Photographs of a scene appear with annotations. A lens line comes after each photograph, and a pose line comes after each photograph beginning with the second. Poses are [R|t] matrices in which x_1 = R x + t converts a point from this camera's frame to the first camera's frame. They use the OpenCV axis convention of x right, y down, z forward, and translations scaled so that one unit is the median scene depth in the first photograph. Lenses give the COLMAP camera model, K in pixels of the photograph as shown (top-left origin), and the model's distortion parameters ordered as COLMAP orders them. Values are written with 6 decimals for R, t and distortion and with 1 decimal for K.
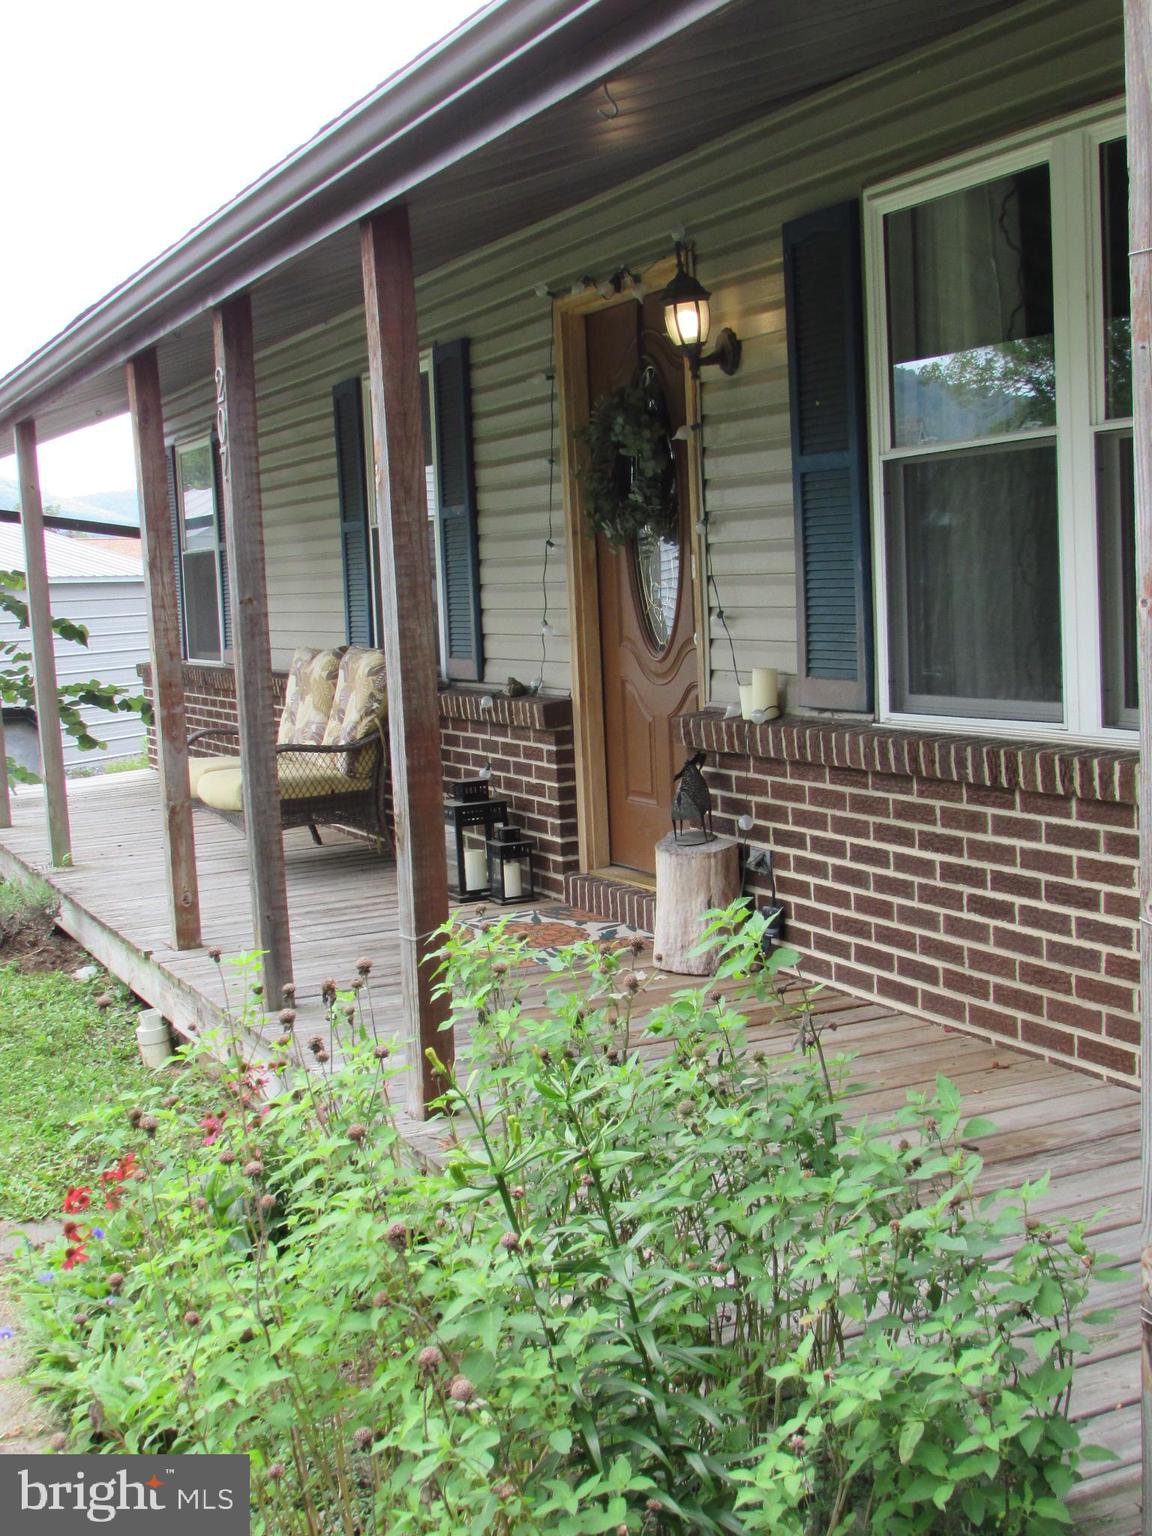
lens RADIAL K [[1909.7, 0, 574.2], [0, 1909.7, 760.6], [0, 0, 1]] dist [-0.015417, 0.000000]
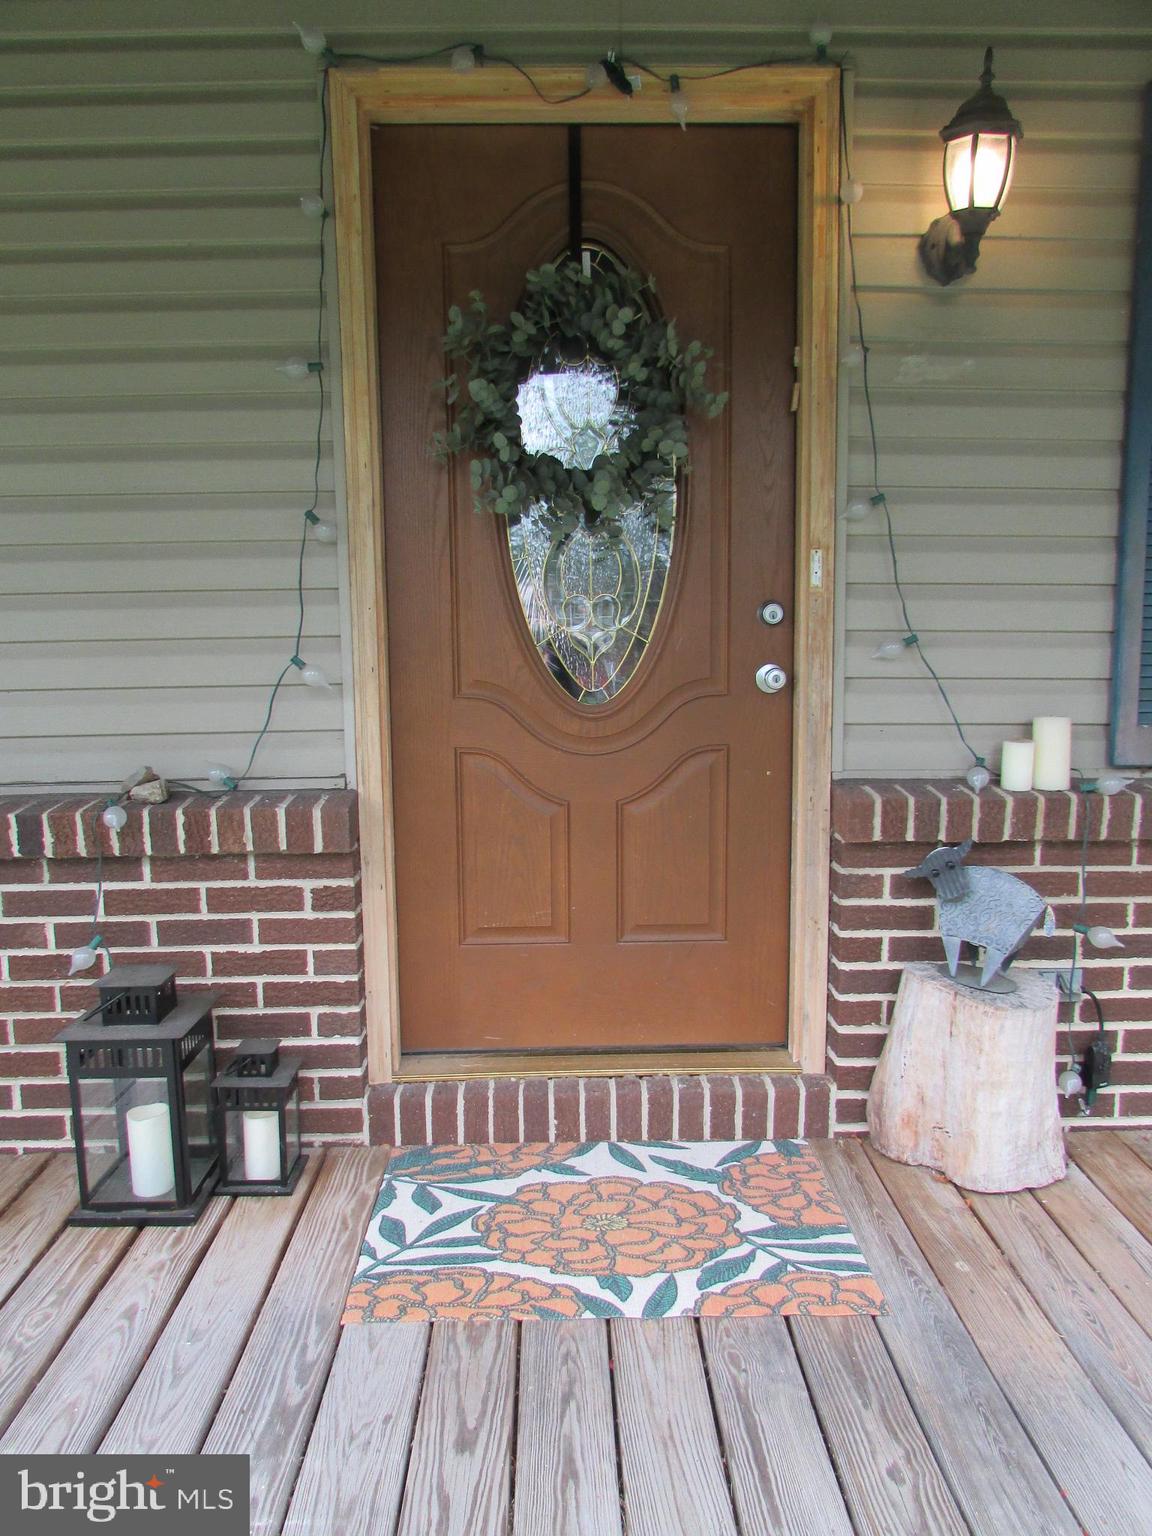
lens RADIAL K [[1091.0, 0, 566.5], [0, 1091.0, 762.1], [0, 0, 1]] dist [-0.032956, 0.011306]
pose [[0.384051, -0.058815, 0.921437, -0.355136], [0.080910, 0.996274, 0.029869, -0.059597], [-0.919760, 0.063082, 0.387379, 1.050922]]
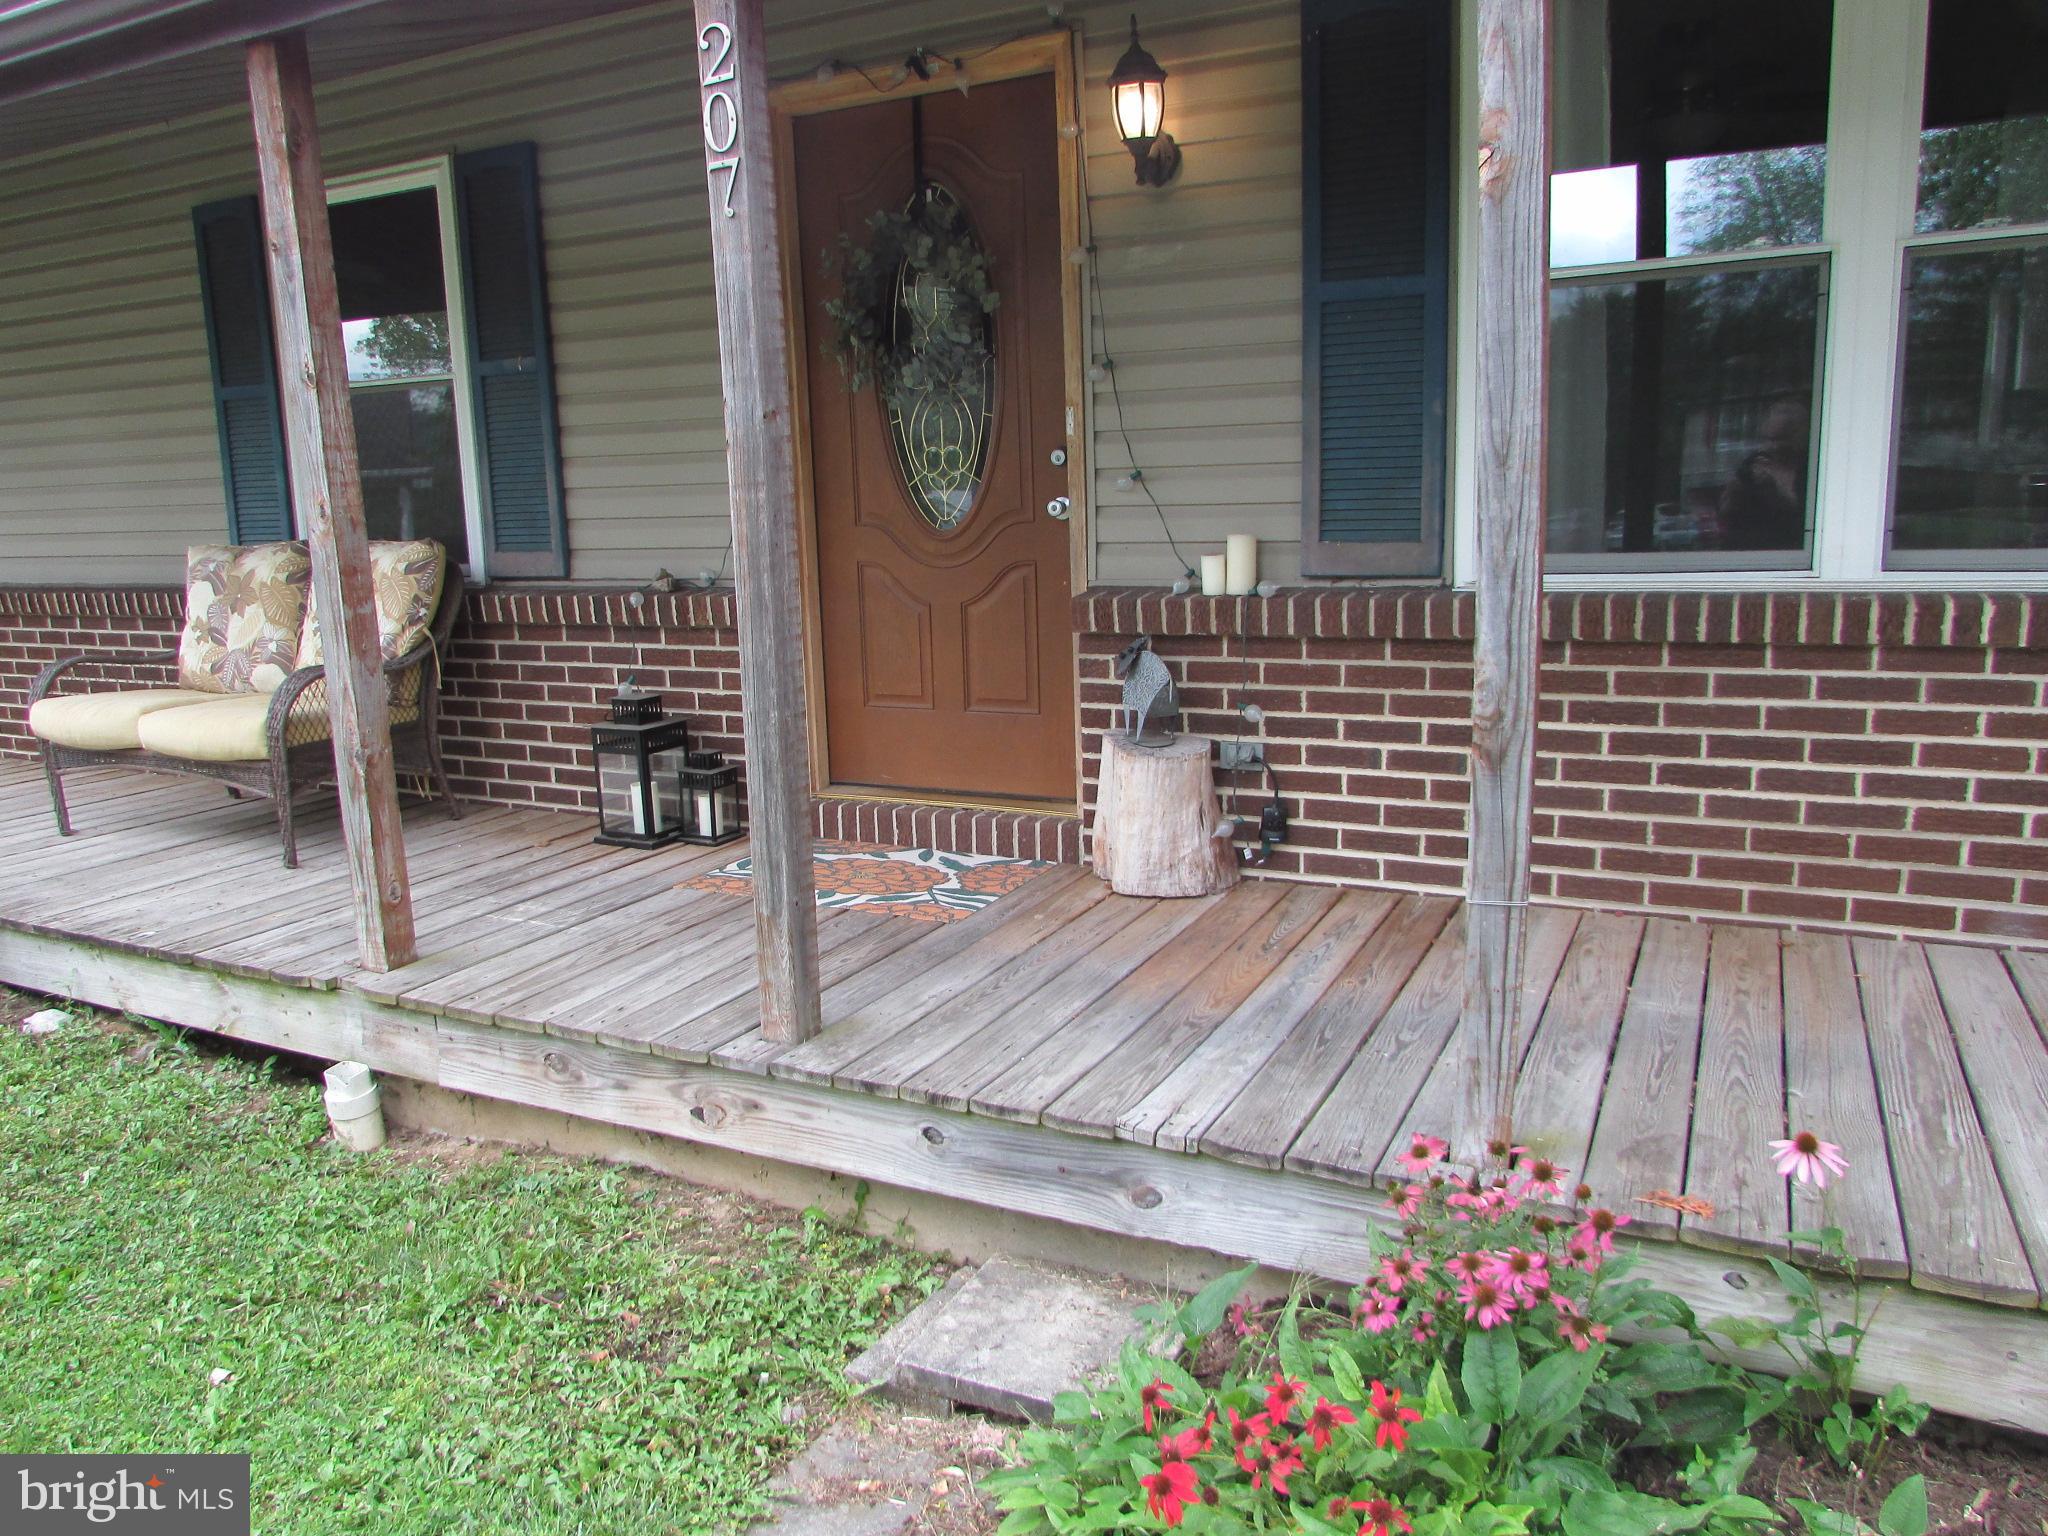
lens RADIAL K [[1454.7, 0, 1030.3], [0, 1454.7, 765.7], [0, 0, 1]] dist [-0.032956, 0.011306]
pose [[0.777615, -0.076418, 0.624080, -0.407833], [0.046407, 0.996855, 0.064240, 0.010147], [-0.627026, -0.020993, 0.778715, 0.567977]]
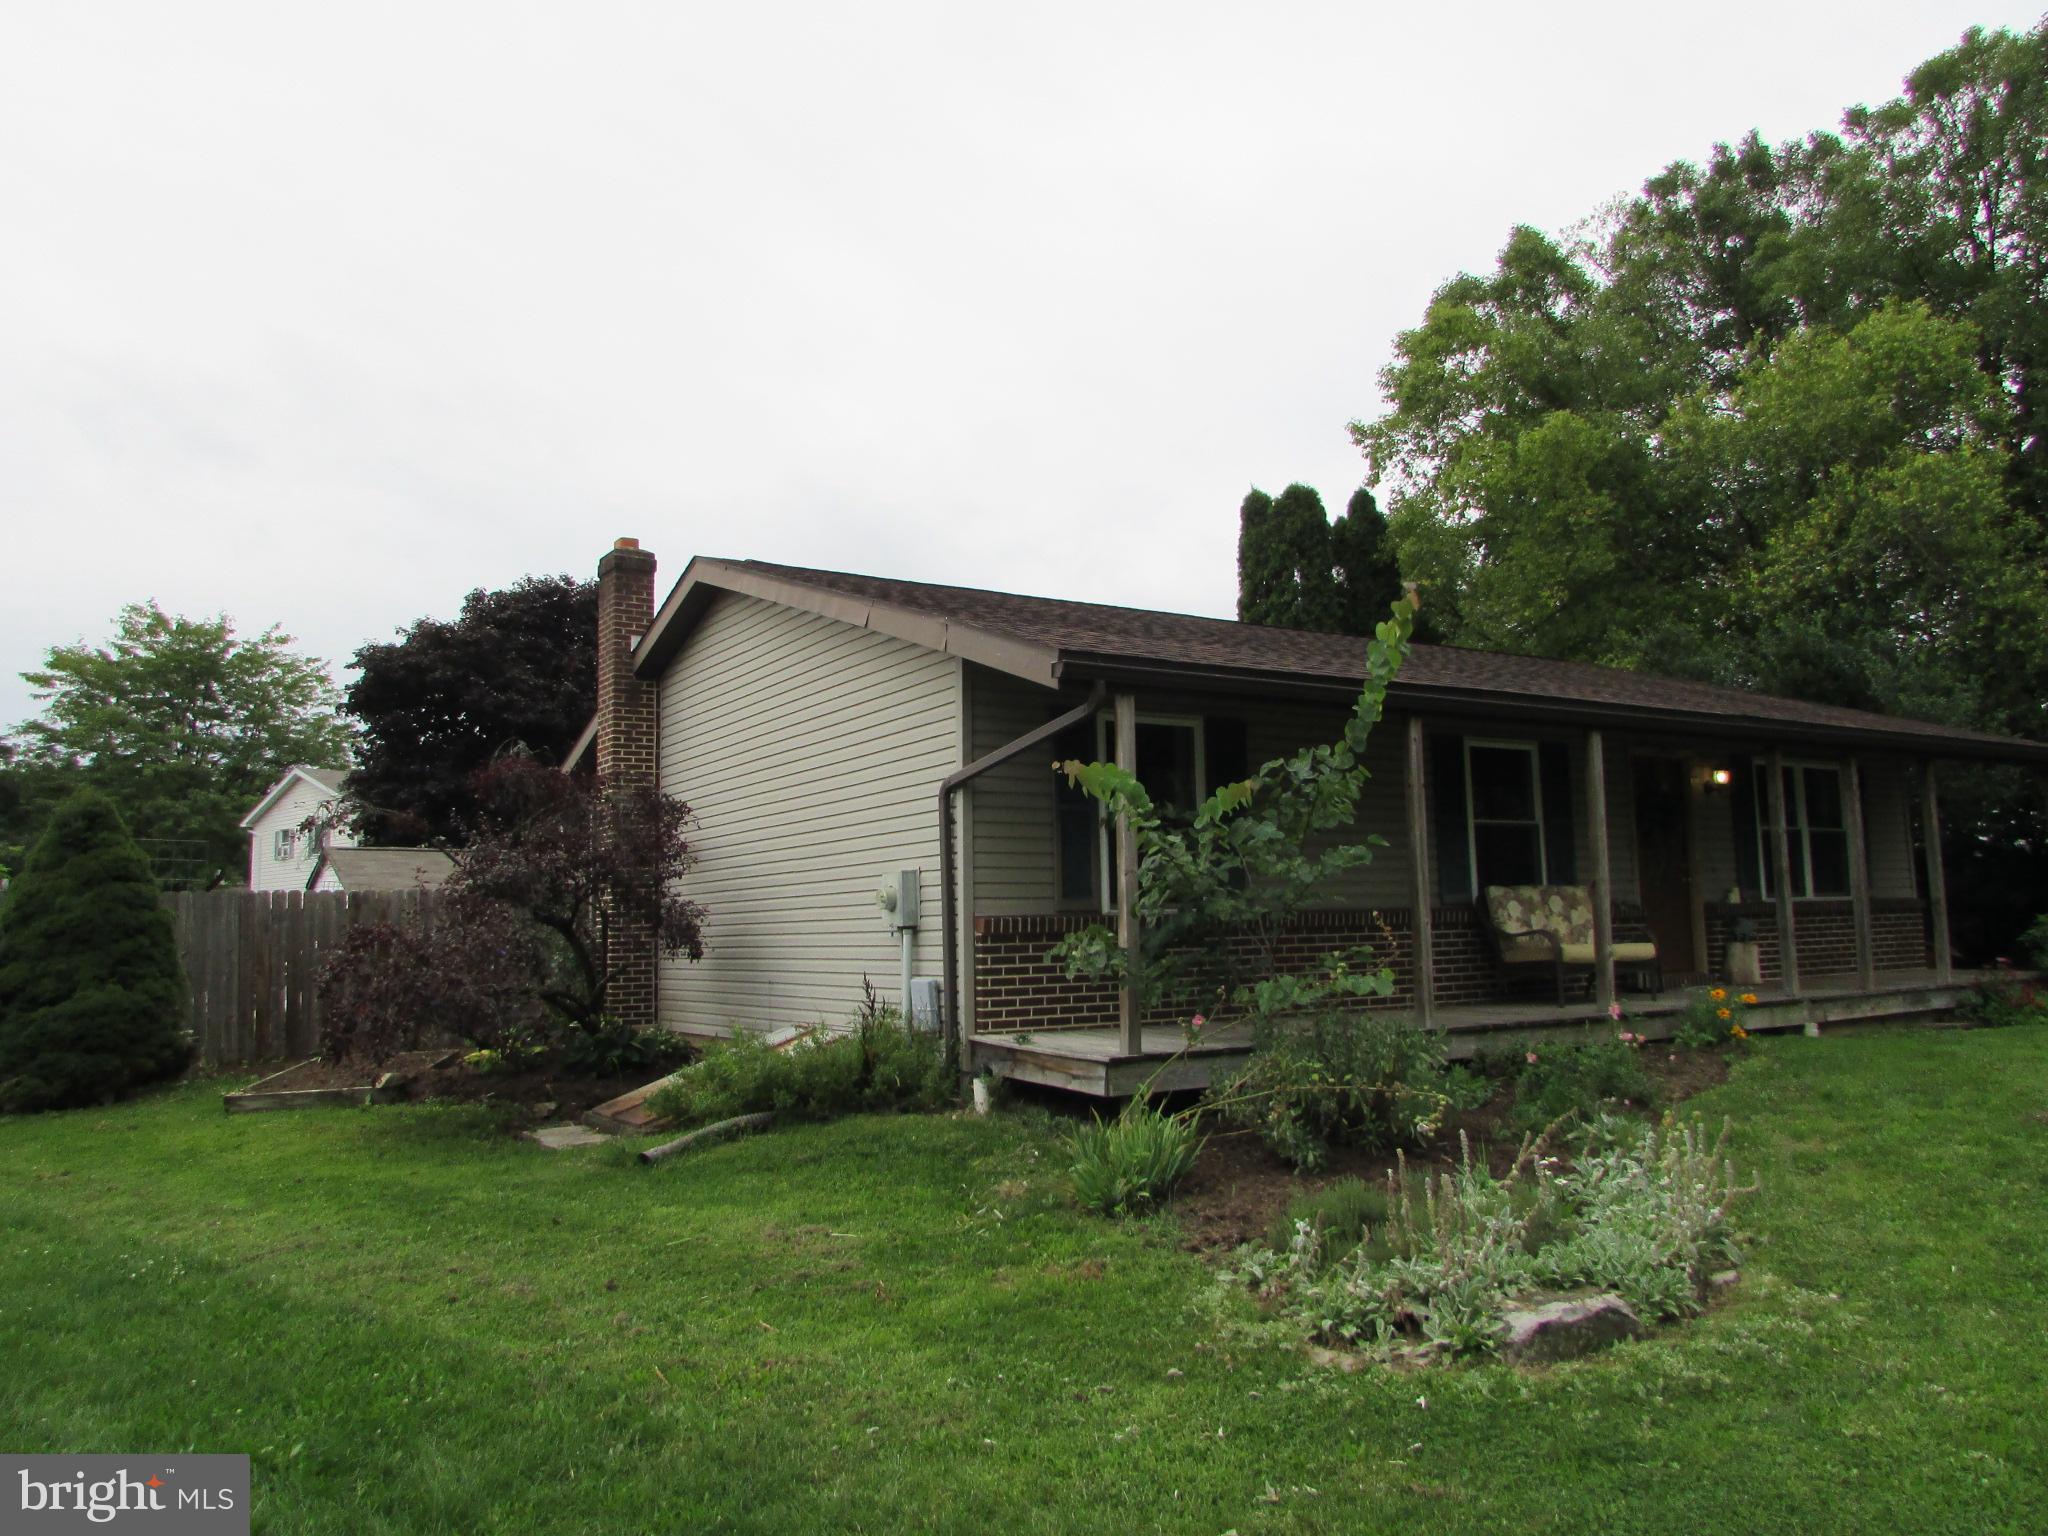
lens RADIAL K [[1454.7, 0, 1026.0], [0, 1454.7, 763.7], [0, 0, 1]] dist [-0.032956, 0.011306]
pose [[-0.133052, 0.174448, 0.975636, -2.217943], [0.135123, 0.978389, -0.156513, -0.036043], [-0.981855, 0.111006, -0.153749, 2.617640]]
